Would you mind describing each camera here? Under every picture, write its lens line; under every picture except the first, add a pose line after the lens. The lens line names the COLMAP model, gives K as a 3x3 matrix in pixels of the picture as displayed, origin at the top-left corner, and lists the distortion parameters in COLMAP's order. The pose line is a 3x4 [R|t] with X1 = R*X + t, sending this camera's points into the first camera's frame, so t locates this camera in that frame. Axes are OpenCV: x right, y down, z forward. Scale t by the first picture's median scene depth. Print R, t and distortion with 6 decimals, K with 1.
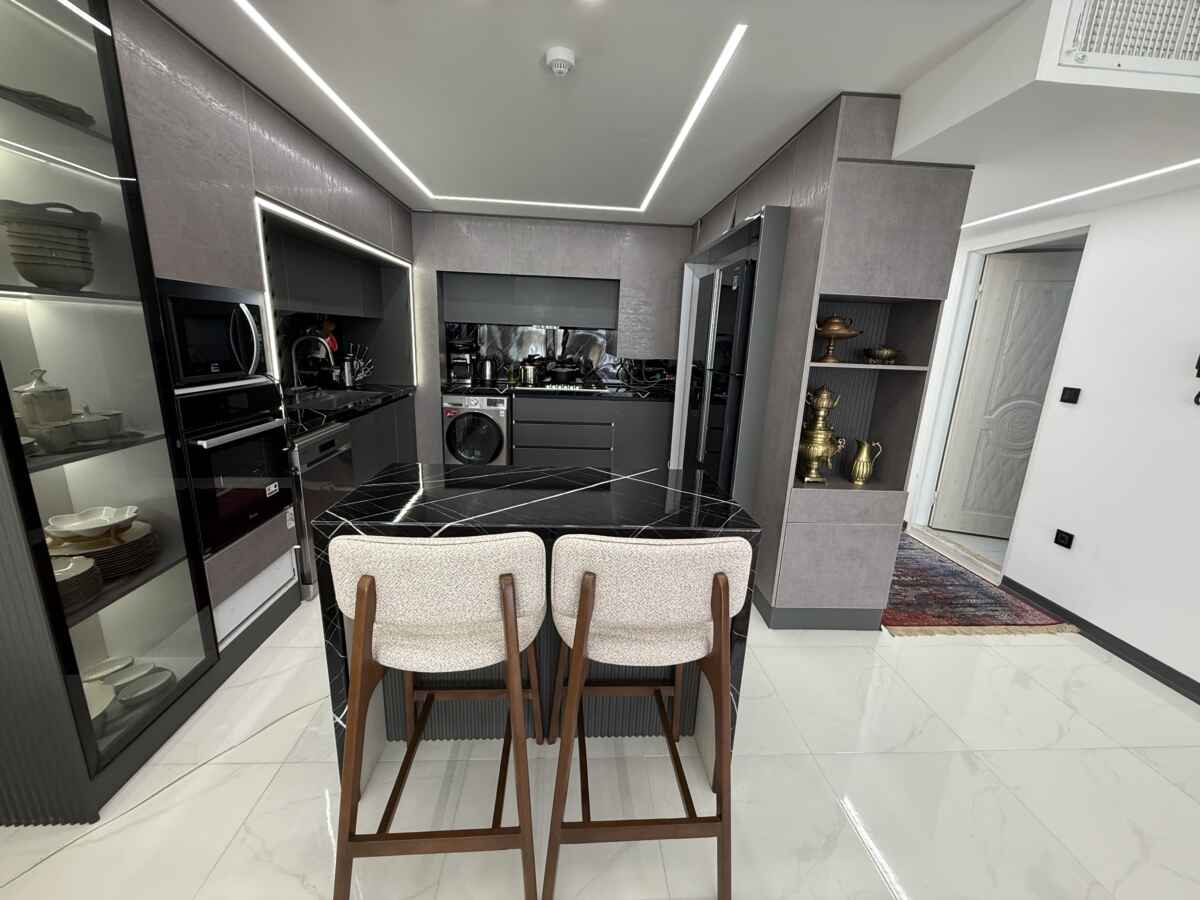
lens RADIAL K [[476.4, 0, 603.1], [0, 476.4, 449.7], [0, 0, 1]] dist [0.003551, 0.000149]
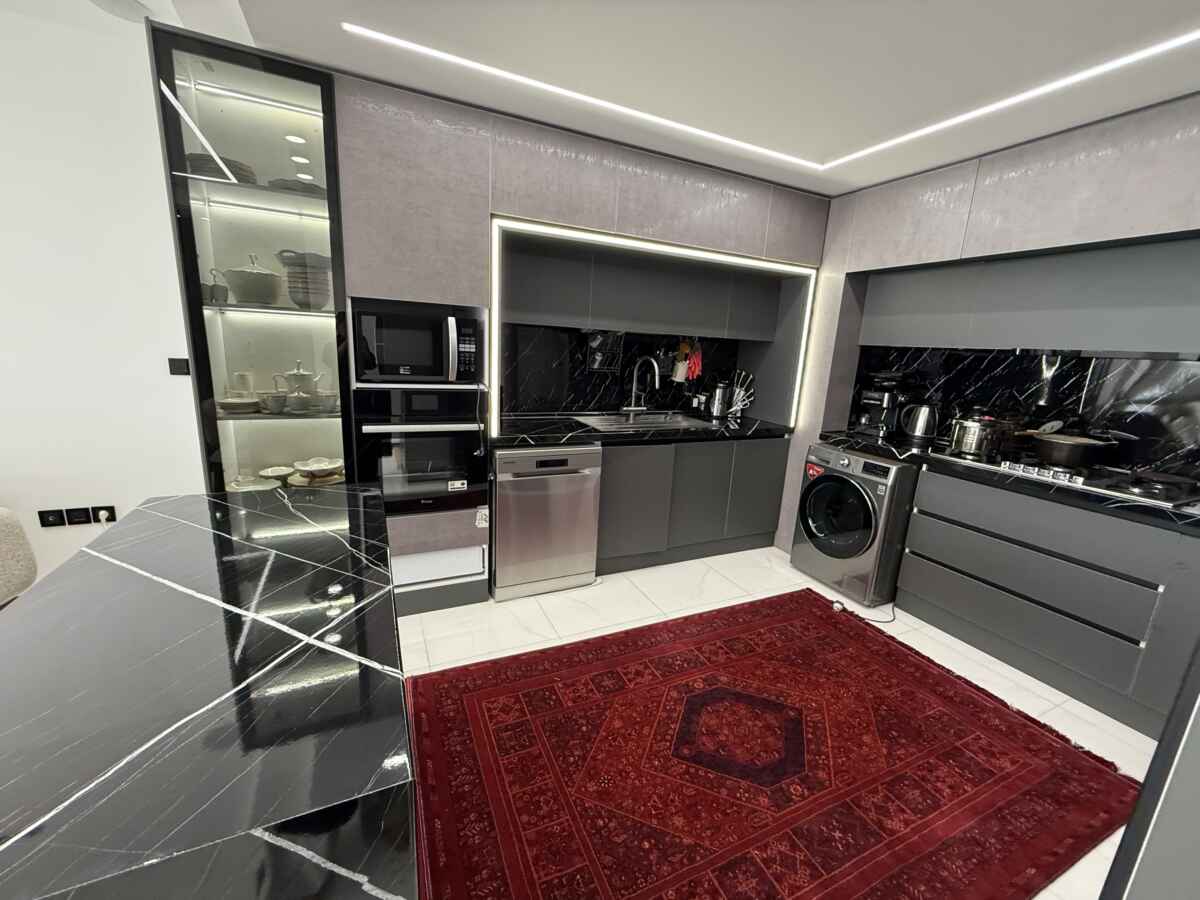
lens RADIAL K [[476.4, 0, 599.3], [0, 476.4, 452.6], [0, 0, 1]] dist [0.003551, 0.000149]
pose [[0.365160, 0.188312, -0.911700, 0.216378], [-0.254079, 0.962307, 0.097000, -0.094352], [0.895602, 0.196224, 0.399242, 0.443340]]
